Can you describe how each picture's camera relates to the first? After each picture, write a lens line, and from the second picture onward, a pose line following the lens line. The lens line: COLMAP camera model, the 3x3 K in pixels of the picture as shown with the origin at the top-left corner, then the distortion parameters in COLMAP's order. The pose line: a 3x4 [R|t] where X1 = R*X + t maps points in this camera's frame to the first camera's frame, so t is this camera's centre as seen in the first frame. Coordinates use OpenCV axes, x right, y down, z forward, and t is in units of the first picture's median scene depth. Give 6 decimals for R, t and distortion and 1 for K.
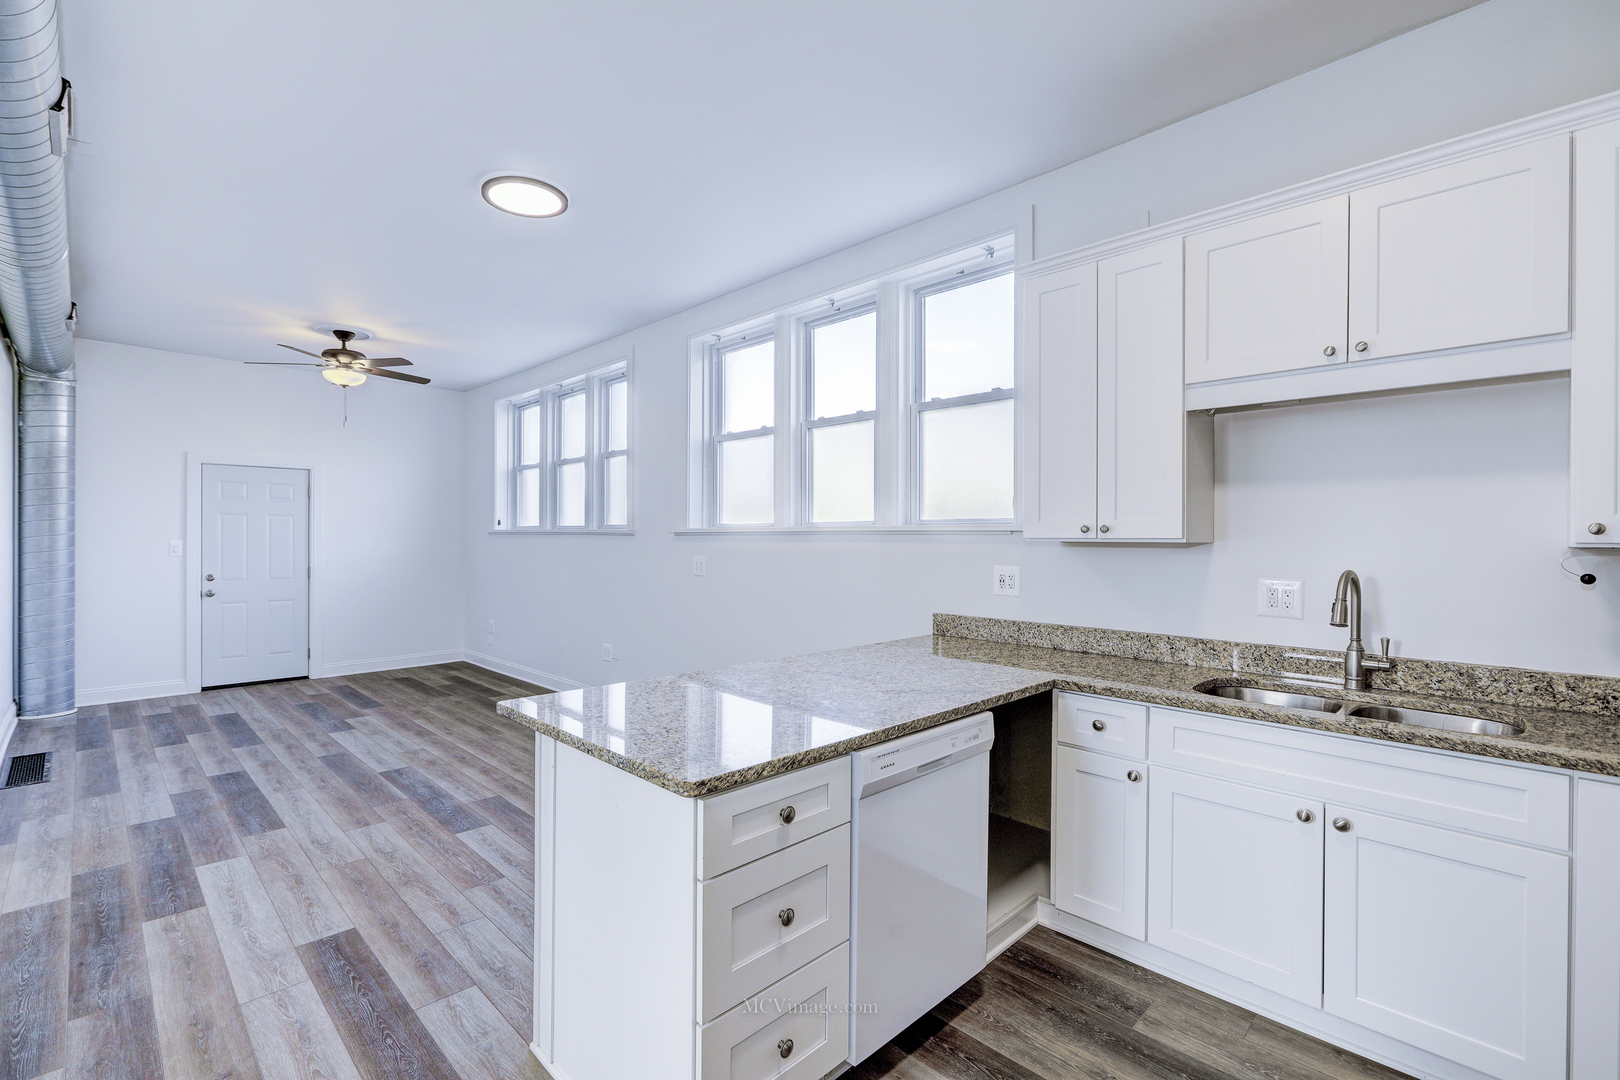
lens RADIAL K [[720.4, 0, 810.0], [0, 720.4, 540.0], [0, 0, 1]] dist [0.002426, 0.000681]
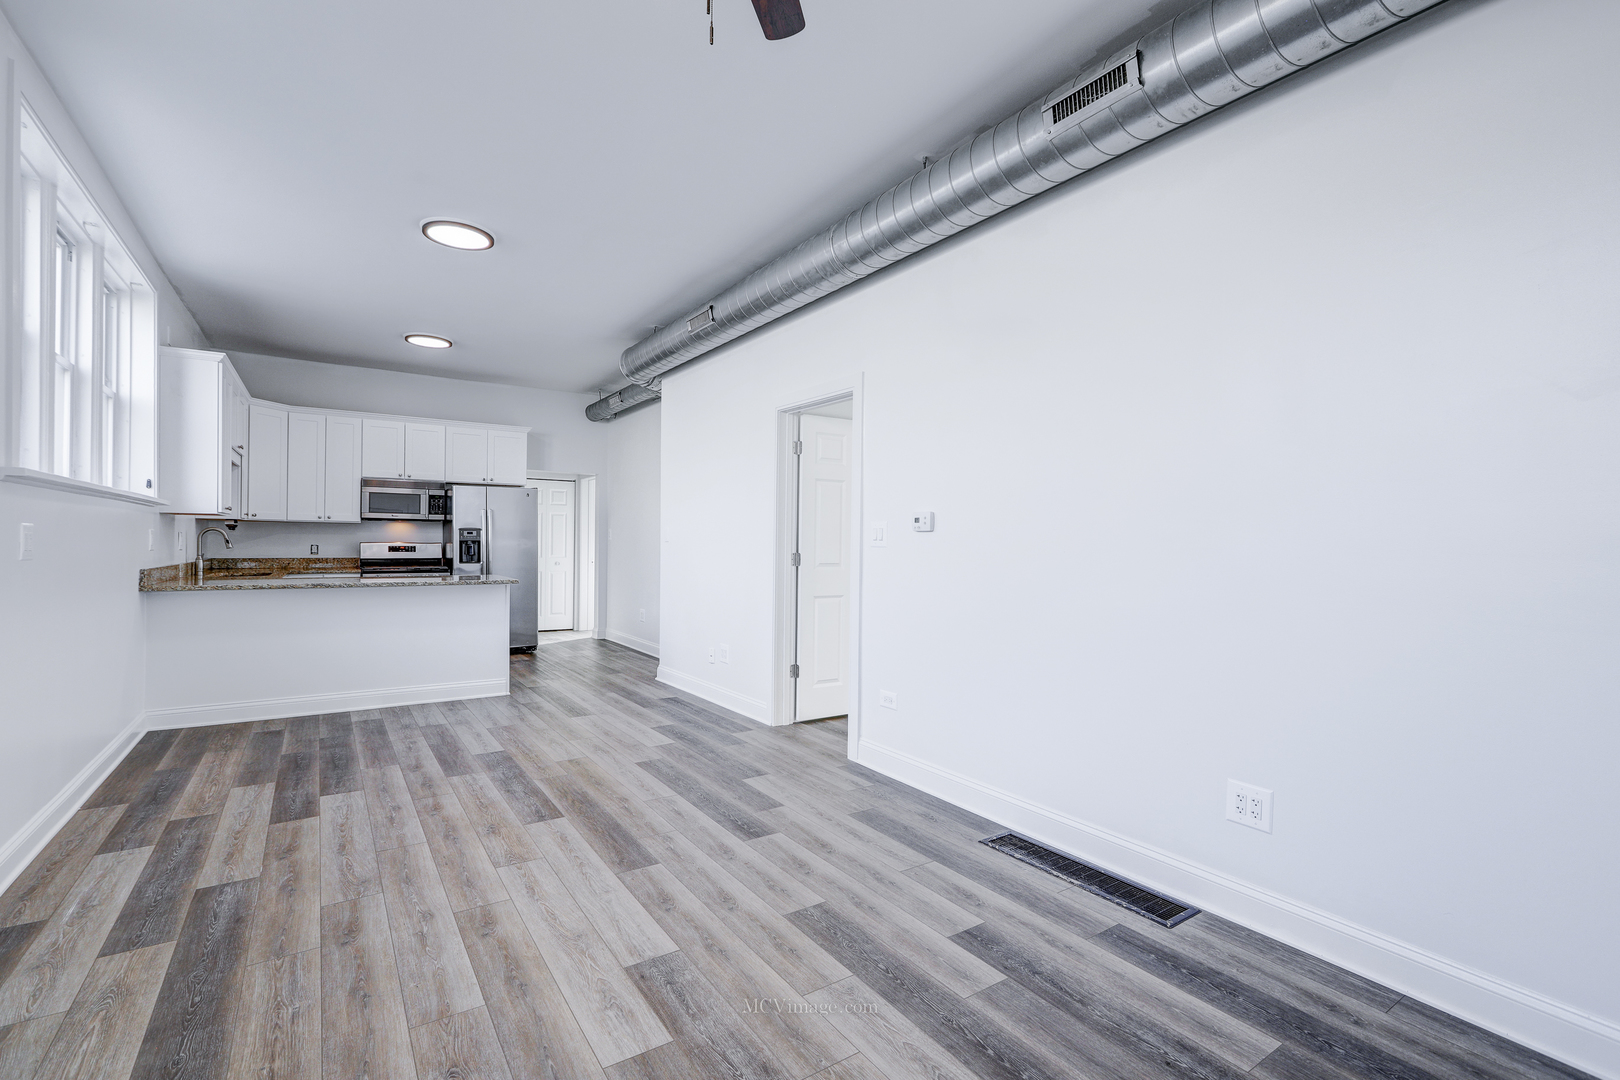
lens RADIAL K [[727.0, 0, 813.3], [0, 727.0, 540.5], [0, 0, 1]] dist [0.001098, 0.000669]
pose [[-0.981609, -0.013859, 0.190397, -1.685462], [-0.014159, 0.999900, -0.000214, 0.055798], [-0.190375, -0.002906, -0.981707, 2.876615]]
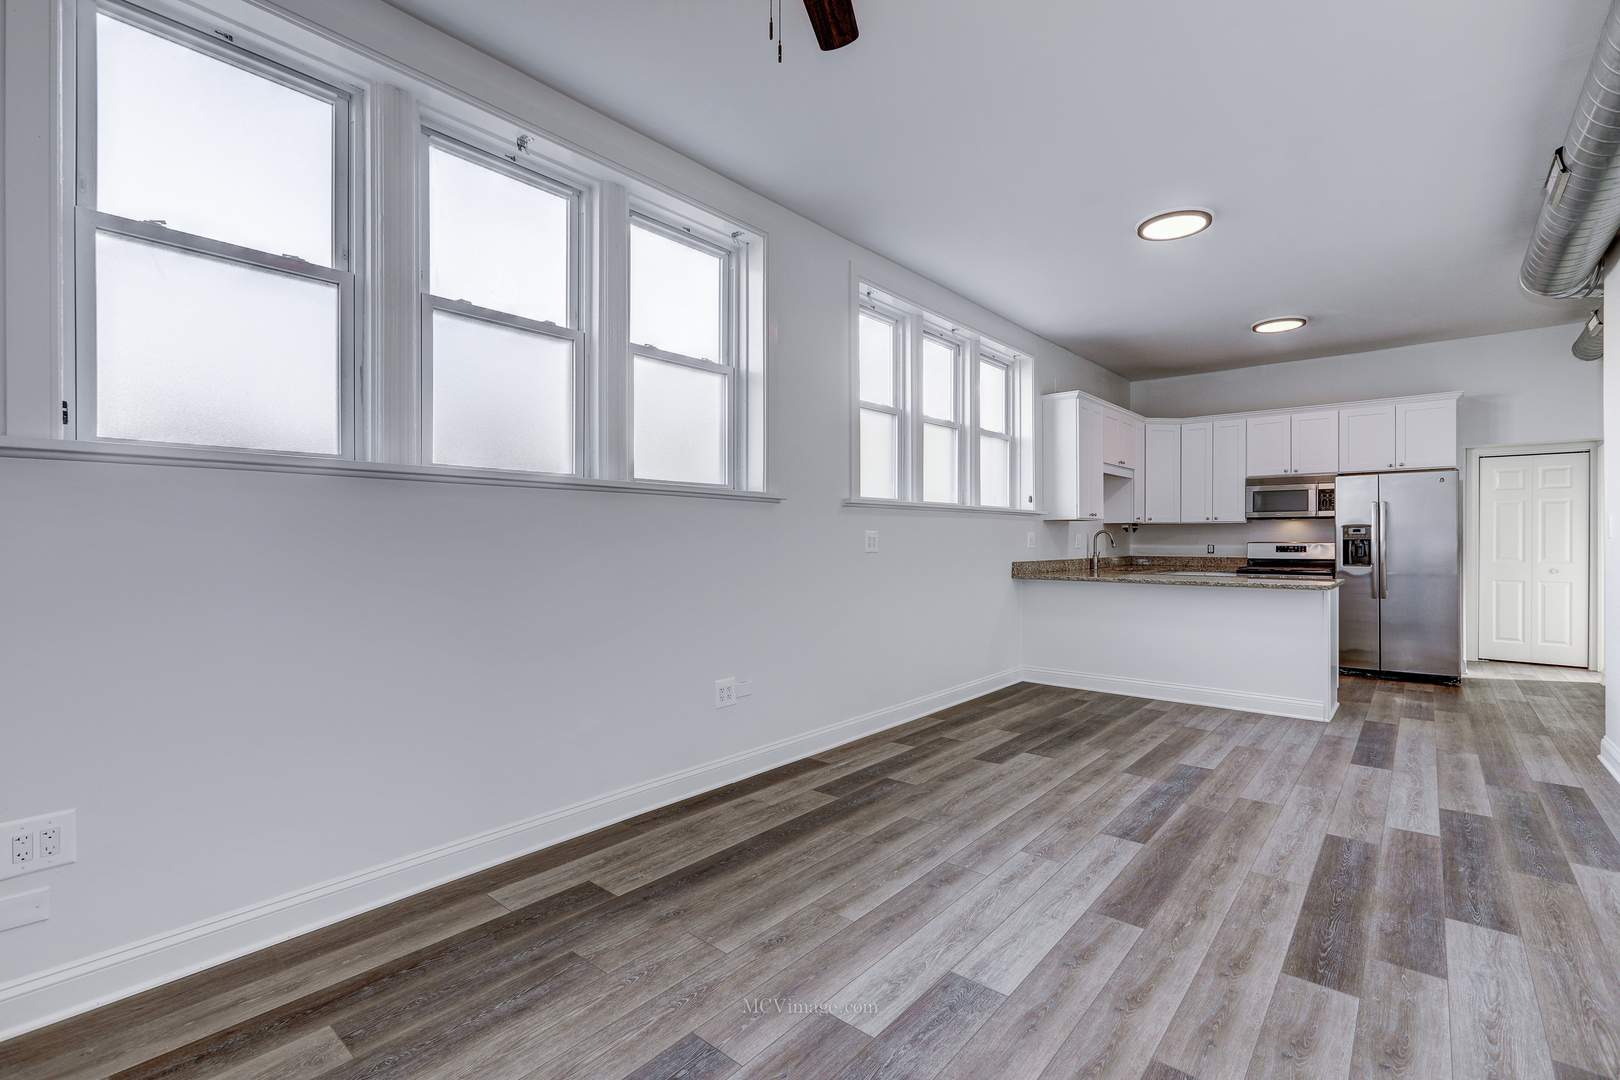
lens RADIAL K [[727.0, 0, 813.3], [0, 727.0, 540.5], [0, 0, 1]] dist [0.001098, 0.000669]
pose [[-0.082357, -0.005412, 0.996588, -2.119235], [0.002748, 0.999980, 0.005657, 0.060057], [-0.996599, 0.003204, -0.082341, 2.316250]]
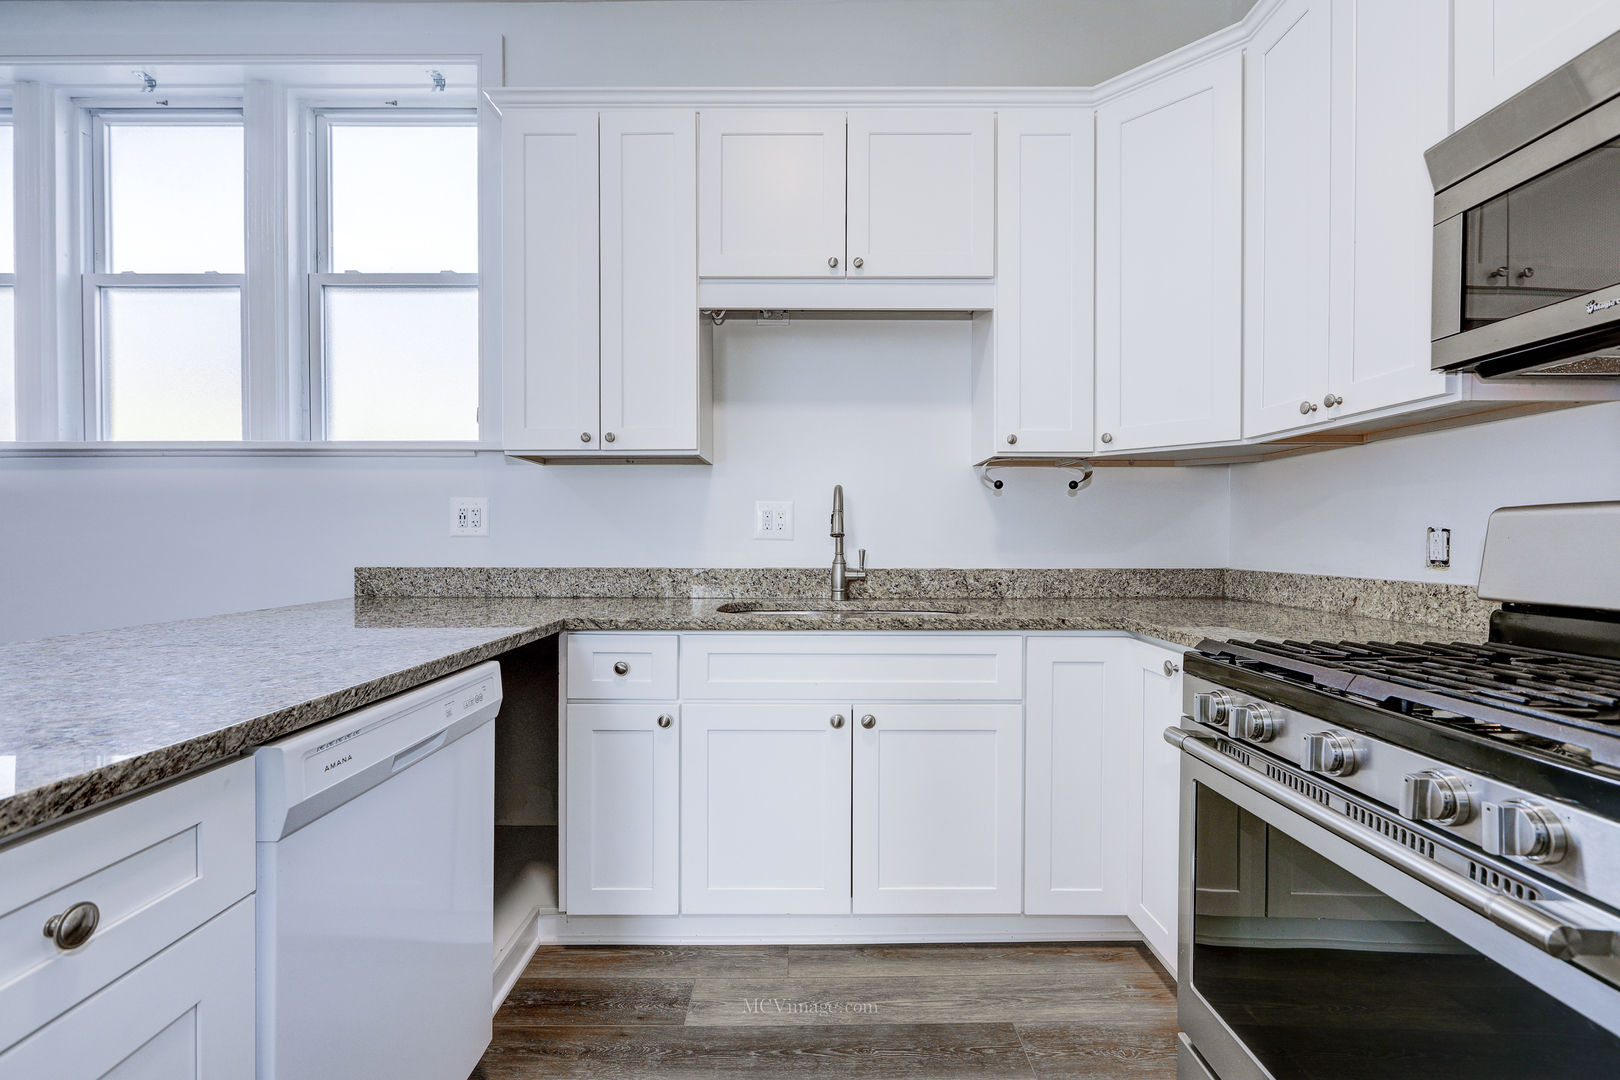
lens RADIAL K [[749.9, 0, 845.5], [0, 749.9, 523.6], [0, 0, 1]] dist [-0.001382, 0.000421]
pose [[0.707546, -0.009402, 0.706605, -0.010046], [0.005263, 0.999954, 0.008035, 0.082176], [-0.706648, -0.001966, 0.707563, 0.211215]]
